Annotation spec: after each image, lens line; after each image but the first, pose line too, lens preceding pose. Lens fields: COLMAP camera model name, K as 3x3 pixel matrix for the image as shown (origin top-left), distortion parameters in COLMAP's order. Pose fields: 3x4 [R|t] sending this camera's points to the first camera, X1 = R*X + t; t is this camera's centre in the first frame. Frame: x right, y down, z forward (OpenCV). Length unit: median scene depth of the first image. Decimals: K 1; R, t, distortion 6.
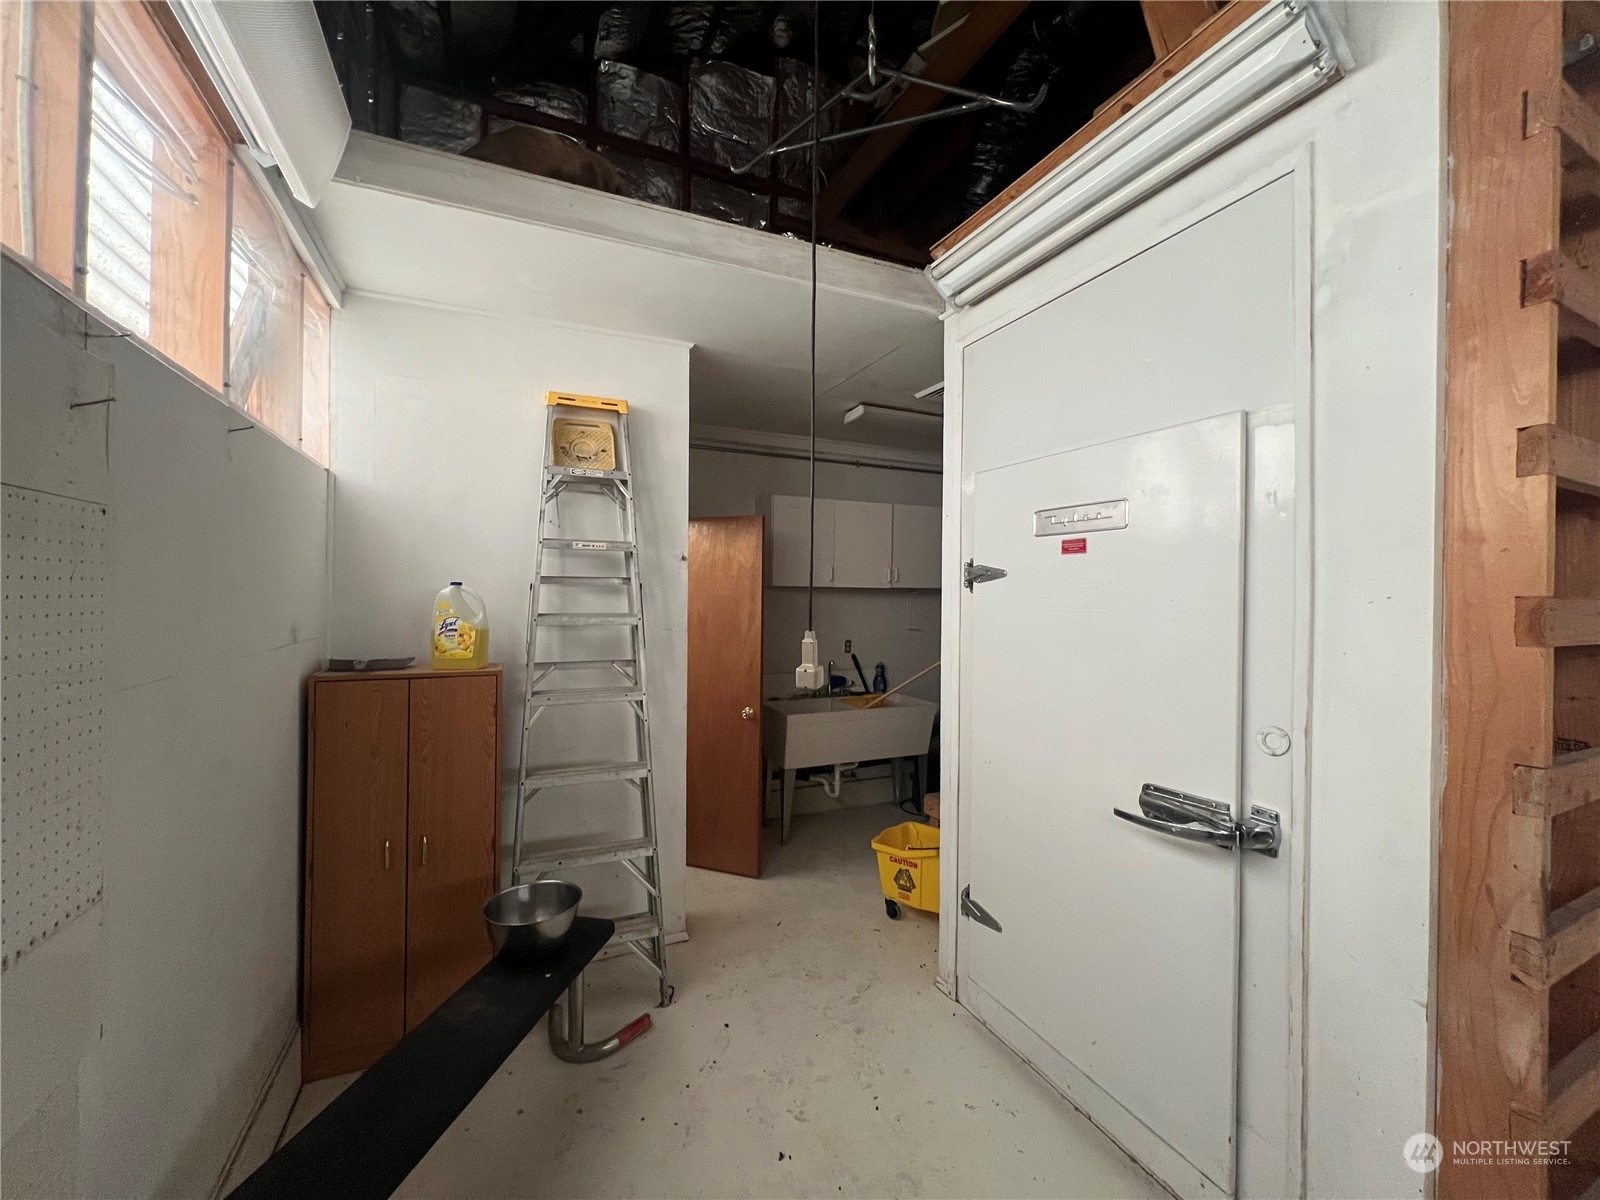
lens RADIAL K [[635.3, 0, 800.0], [0, 635.3, 600.0], [0, 0, 1]] dist [-0.009430, 0.000162]
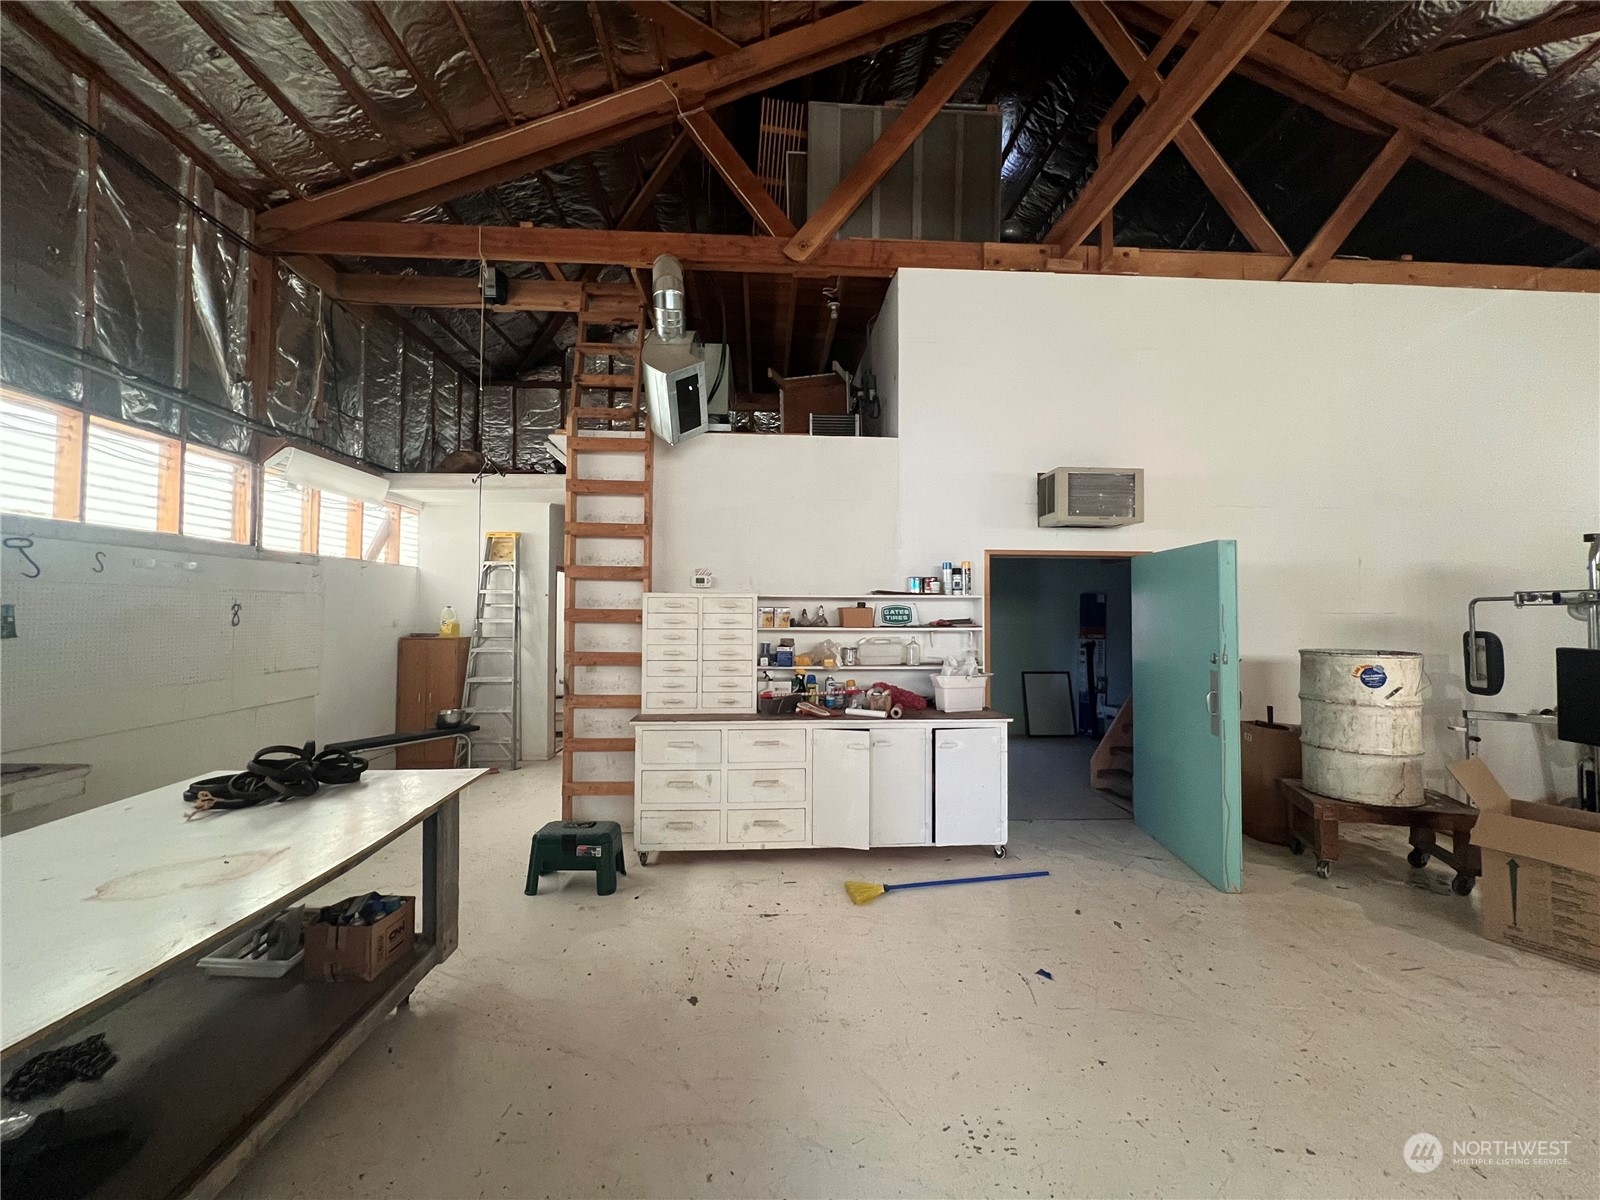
lens RADIAL K [[635.3, 0, 800.0], [0, 635.3, 600.0], [0, 0, 1]] dist [-0.009430, 0.000162]
pose [[0.929208, -0.010935, -0.369396, 1.311138], [0.001459, 0.999663, -0.025922, 0.011808], [0.369555, 0.023548, 0.928910, -0.702644]]
